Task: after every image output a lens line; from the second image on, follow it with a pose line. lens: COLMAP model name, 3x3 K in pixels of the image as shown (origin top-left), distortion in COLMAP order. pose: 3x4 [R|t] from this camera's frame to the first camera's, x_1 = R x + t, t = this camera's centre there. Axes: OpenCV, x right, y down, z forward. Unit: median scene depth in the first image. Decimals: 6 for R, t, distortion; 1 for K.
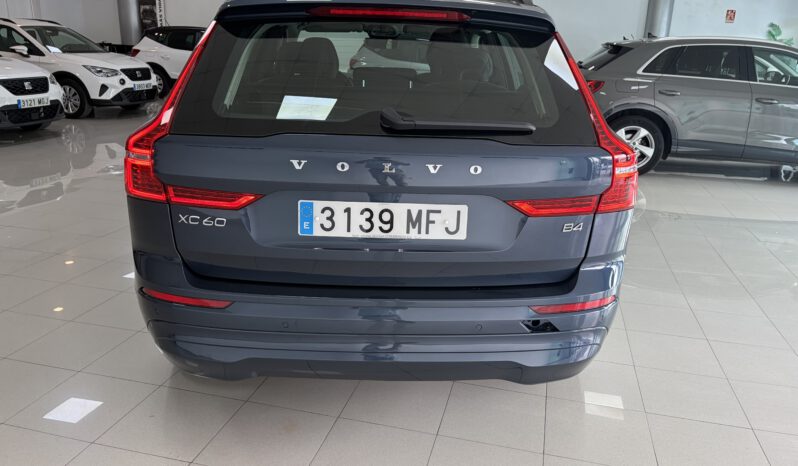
lens RADIAL K [[592.8, 0, 396.5], [0, 592.8, 215.5], [0, 0, 1]] dist [0.009800, -0.004664]
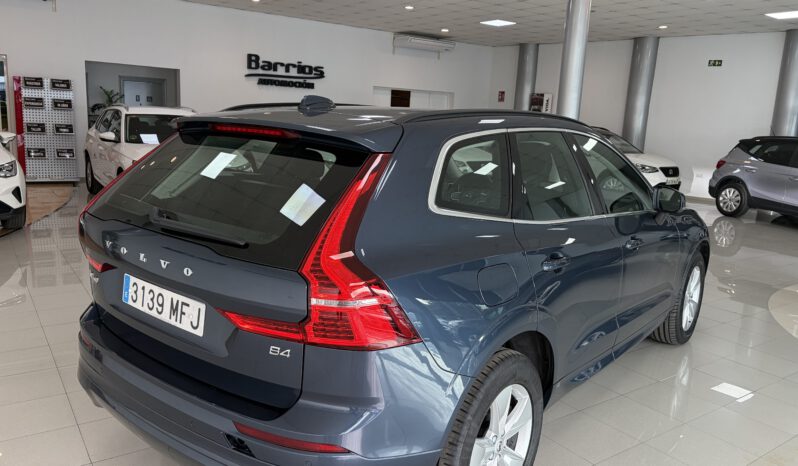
lens RADIAL K [[592.8, 0, 396.5], [0, 592.8, 215.5], [0, 0, 1]] dist [0.009800, -0.004664]
pose [[0.793282, 0.118229, -0.597265, 1.016219], [-0.209106, 0.974201, -0.084889, -0.156253], [0.571820, 0.192233, 0.797539, 0.305236]]
